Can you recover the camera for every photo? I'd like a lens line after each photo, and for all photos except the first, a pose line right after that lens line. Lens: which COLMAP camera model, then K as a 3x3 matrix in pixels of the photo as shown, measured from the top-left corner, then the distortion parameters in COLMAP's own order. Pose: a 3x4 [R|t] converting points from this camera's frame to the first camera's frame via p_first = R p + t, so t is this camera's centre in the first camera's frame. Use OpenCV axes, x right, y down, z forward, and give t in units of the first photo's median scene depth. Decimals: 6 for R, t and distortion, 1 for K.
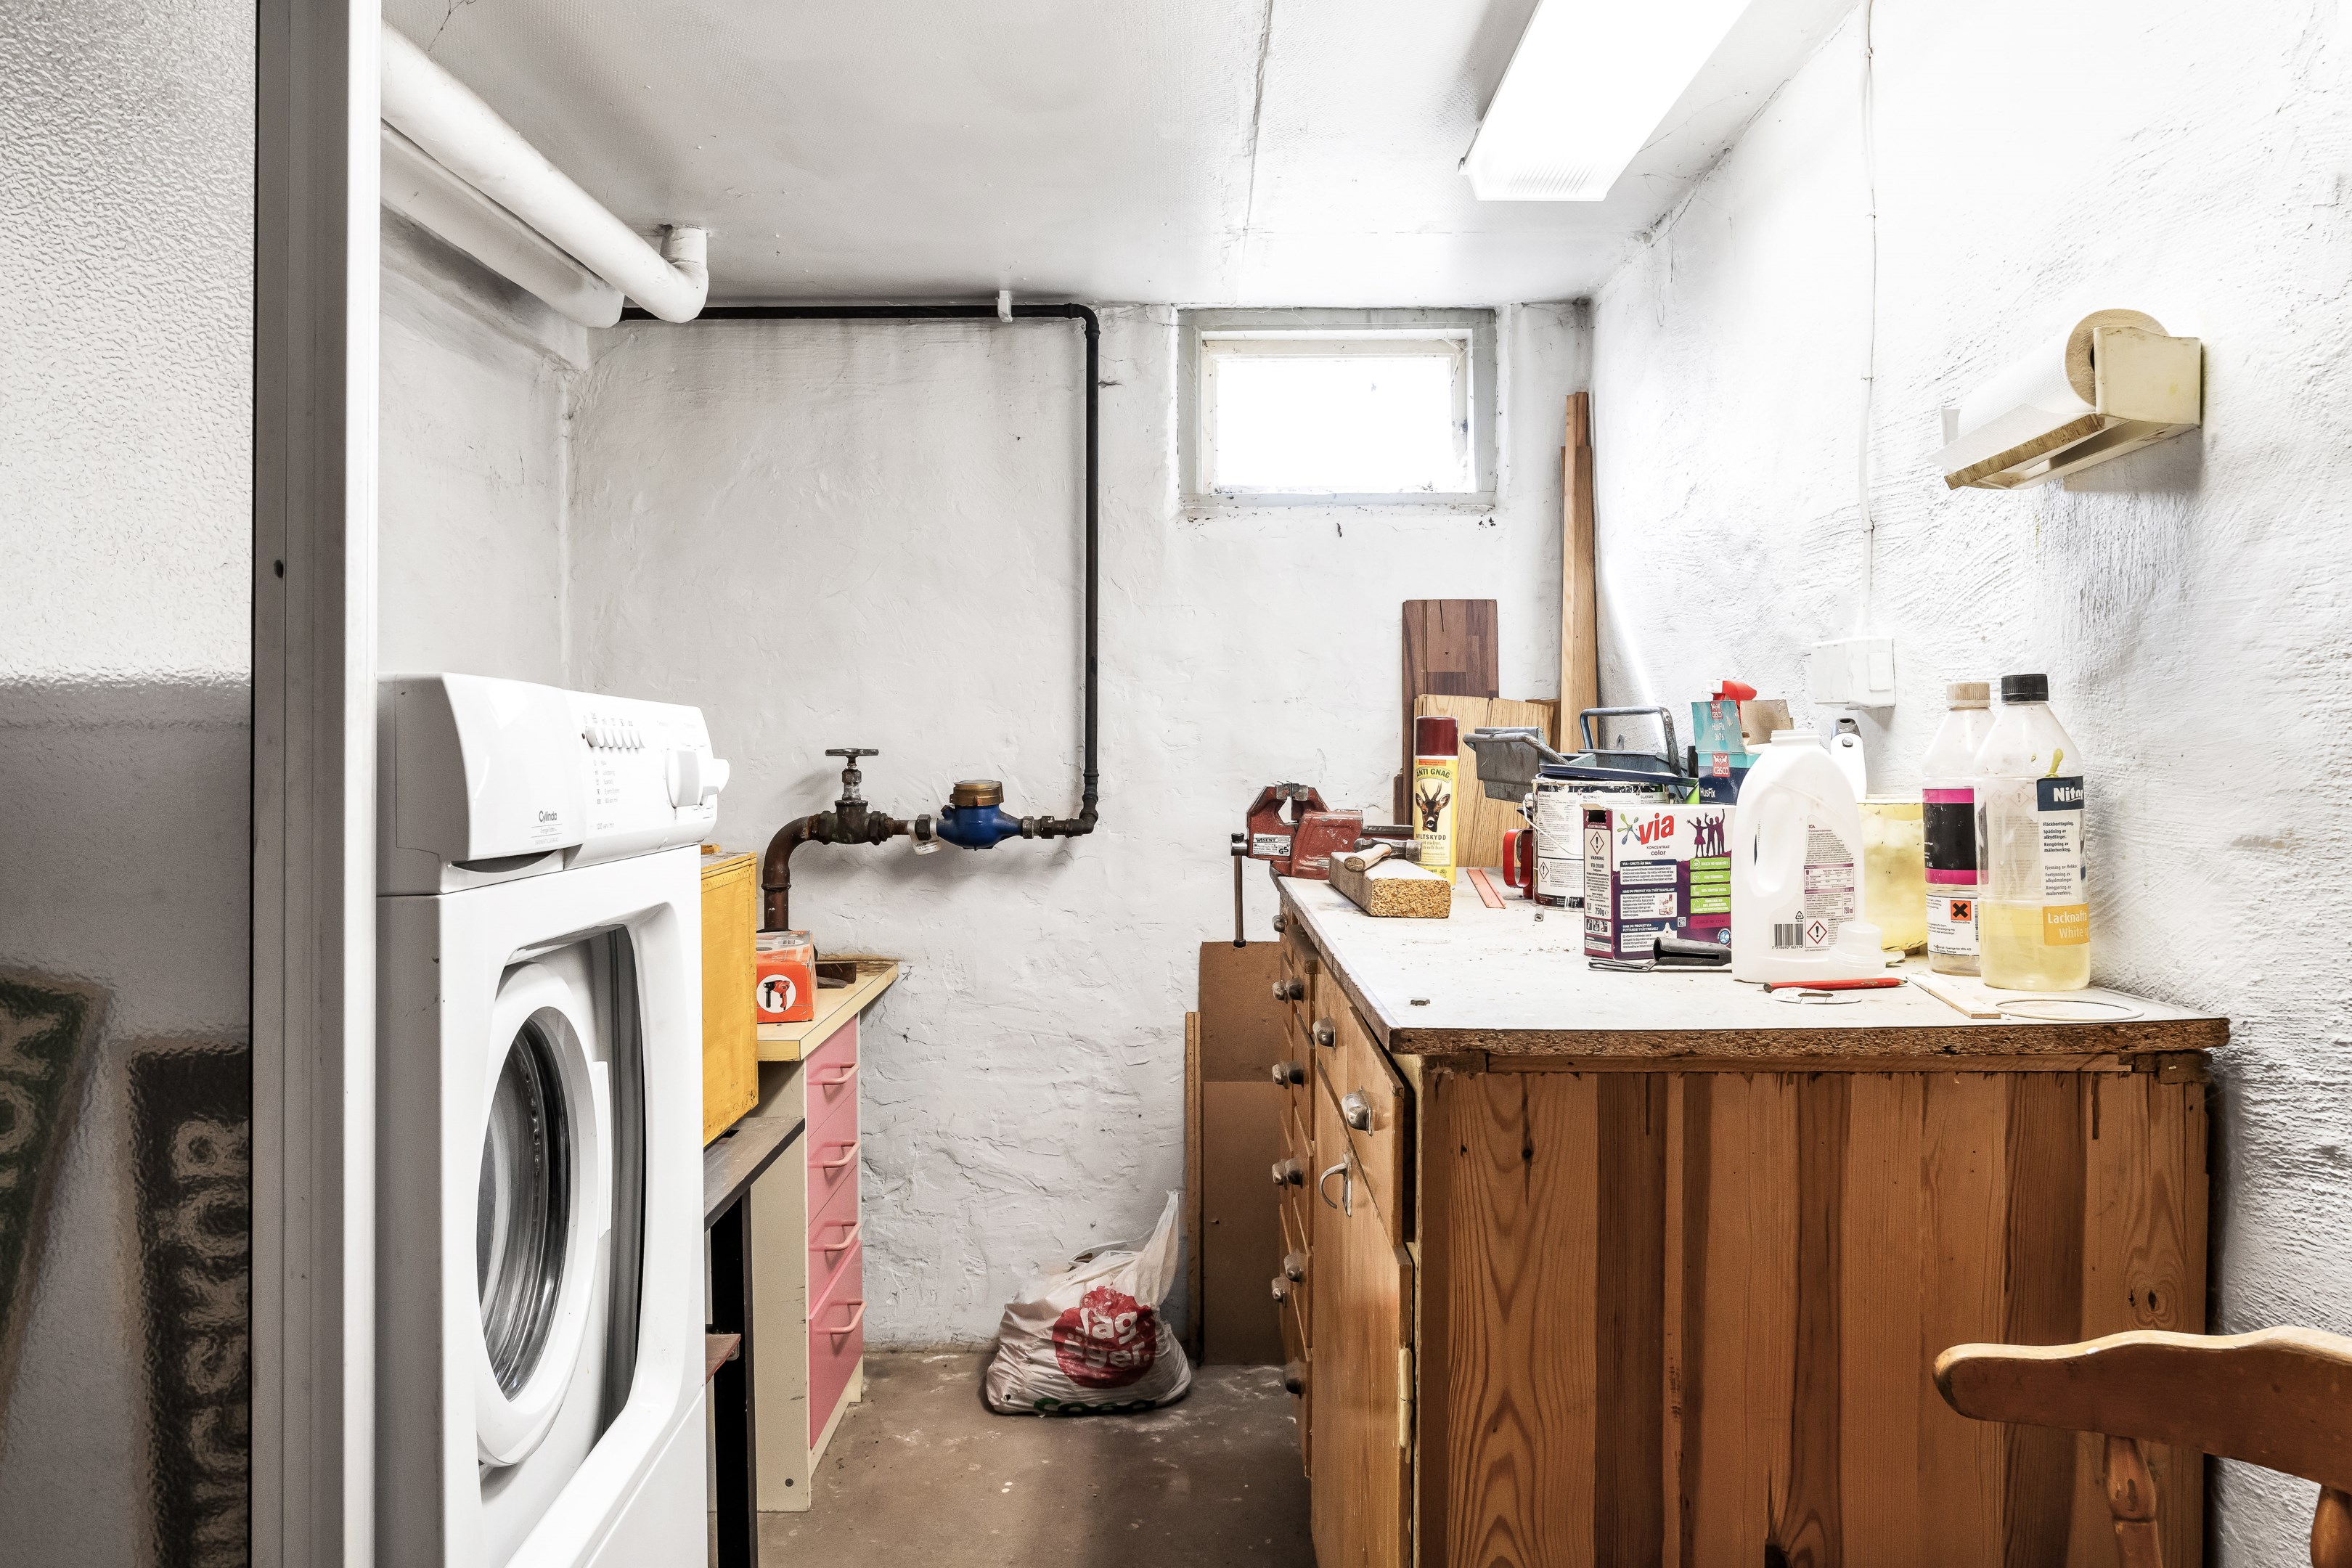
lens RADIAL K [[1701.4, 0, 1175.0], [0, 1701.4, 777.9], [0, 0, 1]] dist [0.000072, -0.000001]
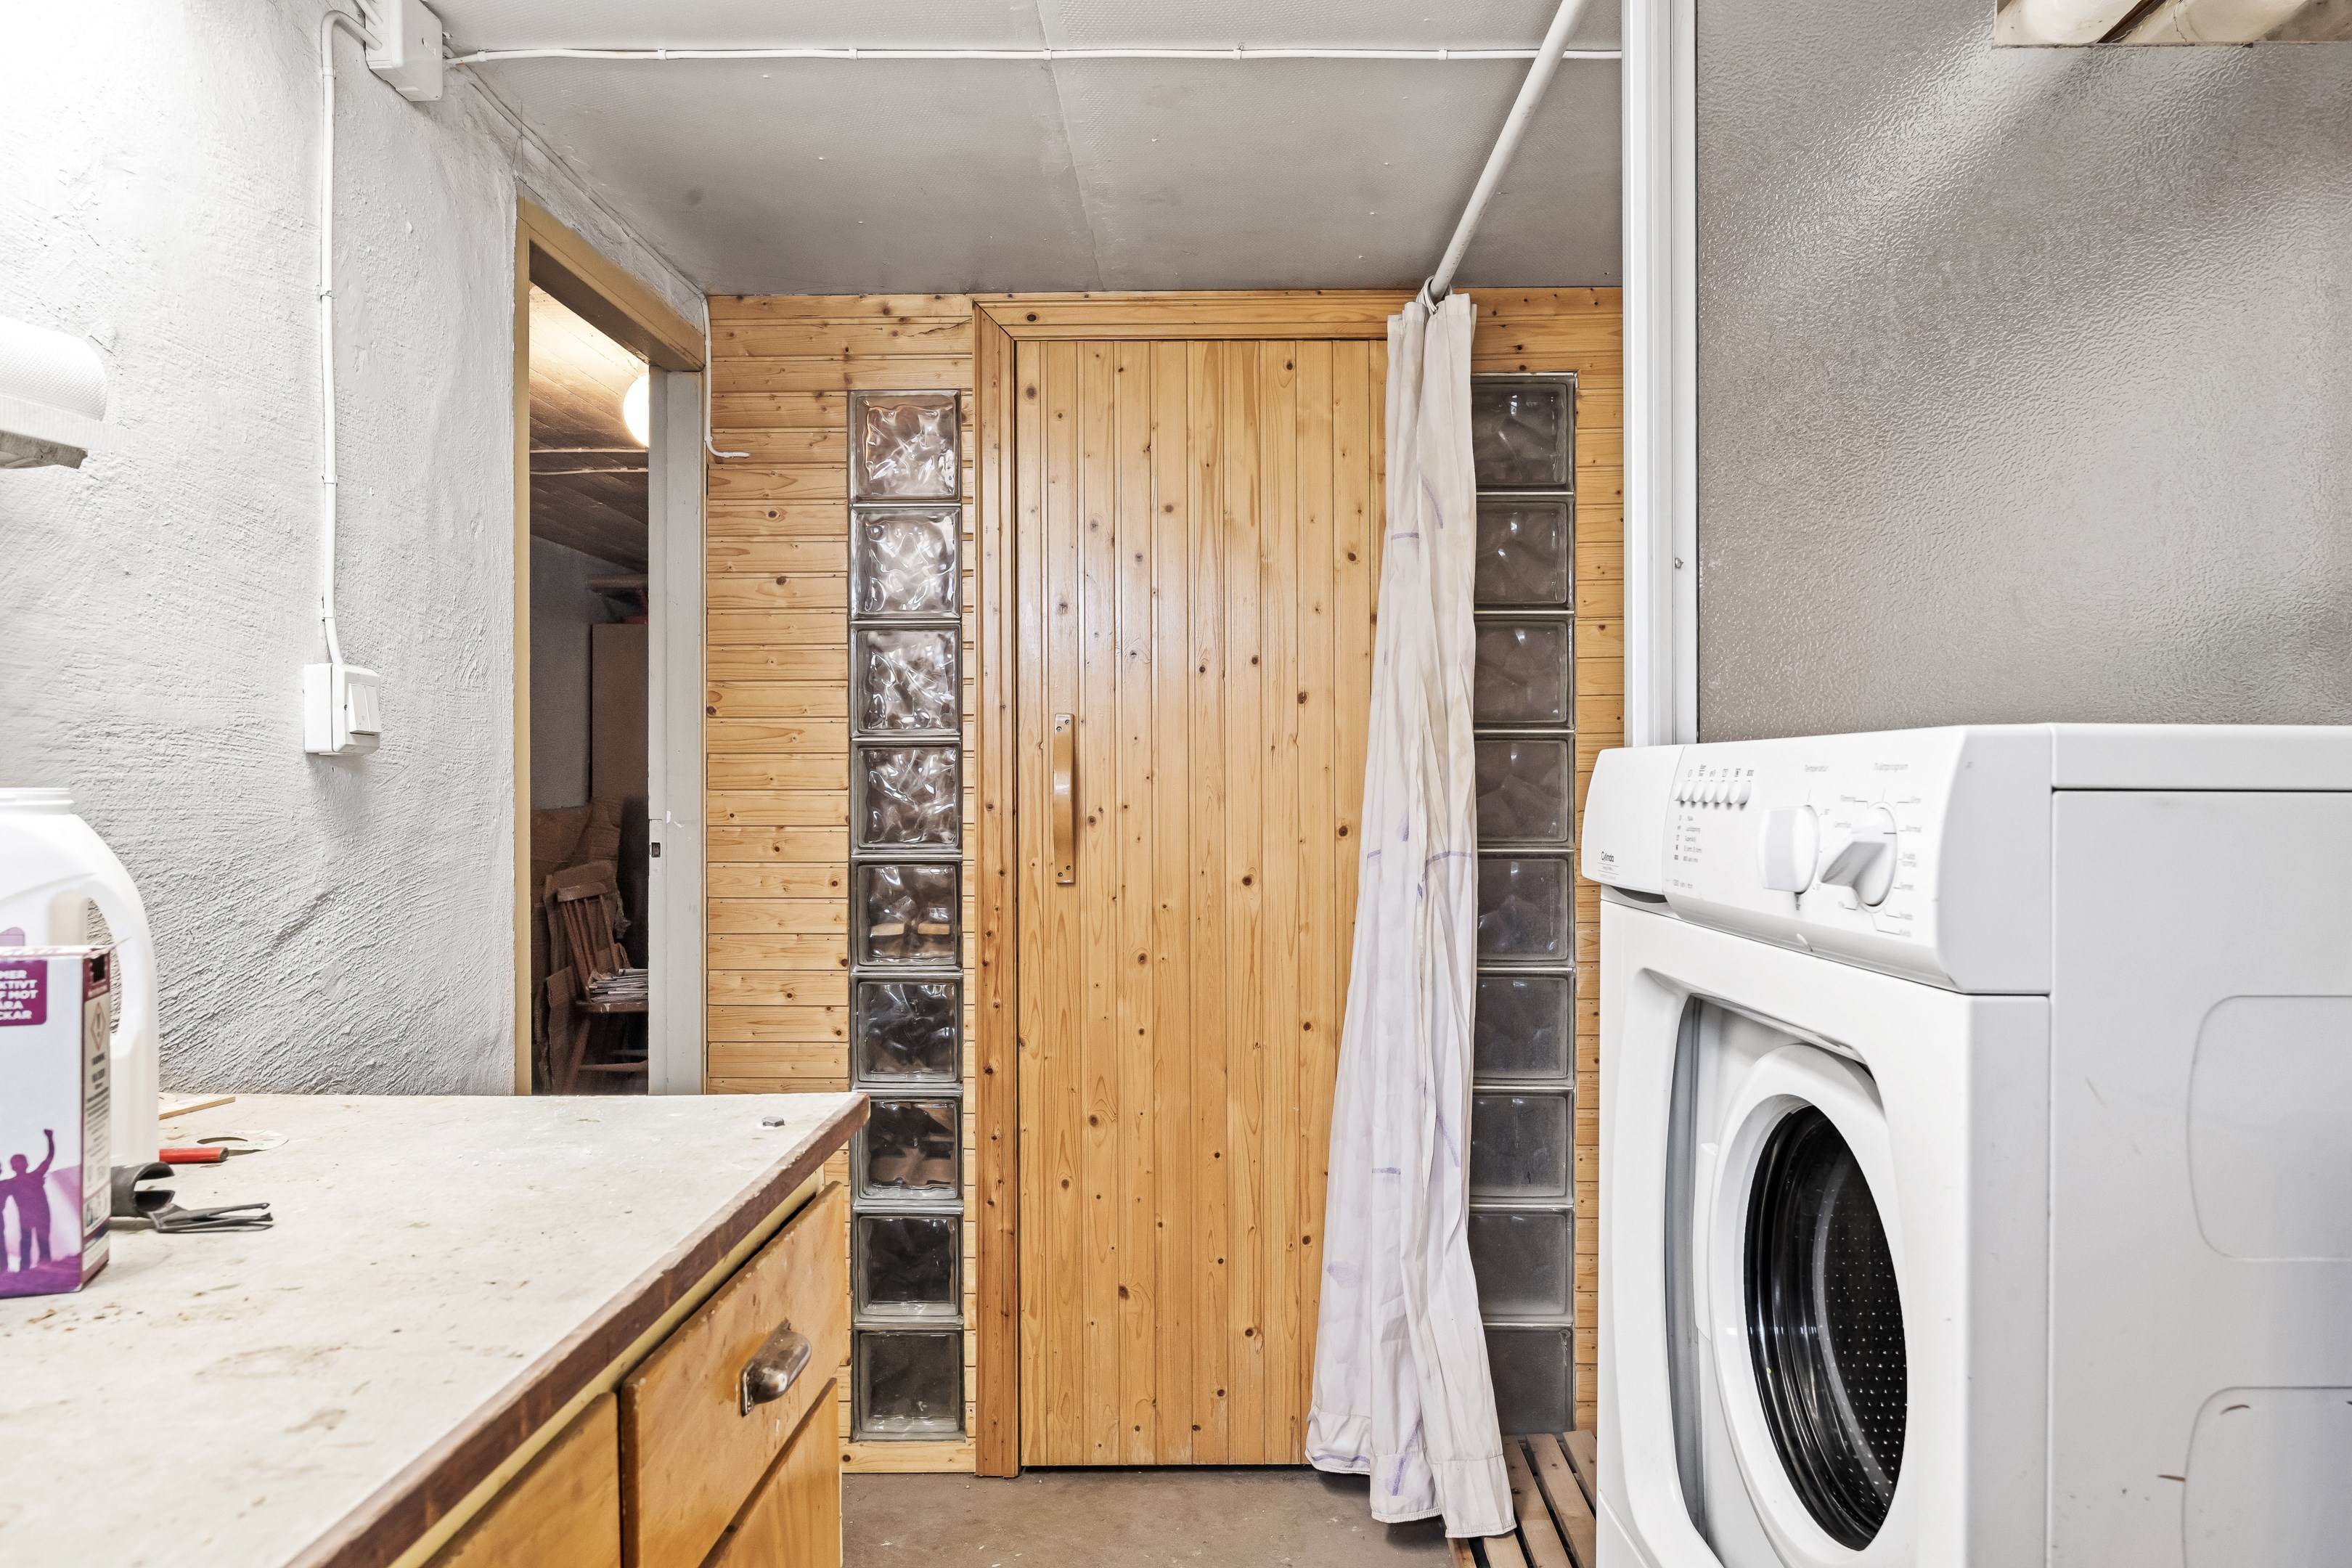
lens RADIAL K [[1525.4, 0, 1177.8], [0, 1525.4, 785.5], [0, 0, 1]] dist [-0.007429, 0.006314]
pose [[-0.999977, 0.006693, -0.001144, -0.054767], [0.006680, 0.999917, 0.011058, -0.041356], [0.001218, 0.011050, -0.999938, 1.992216]]
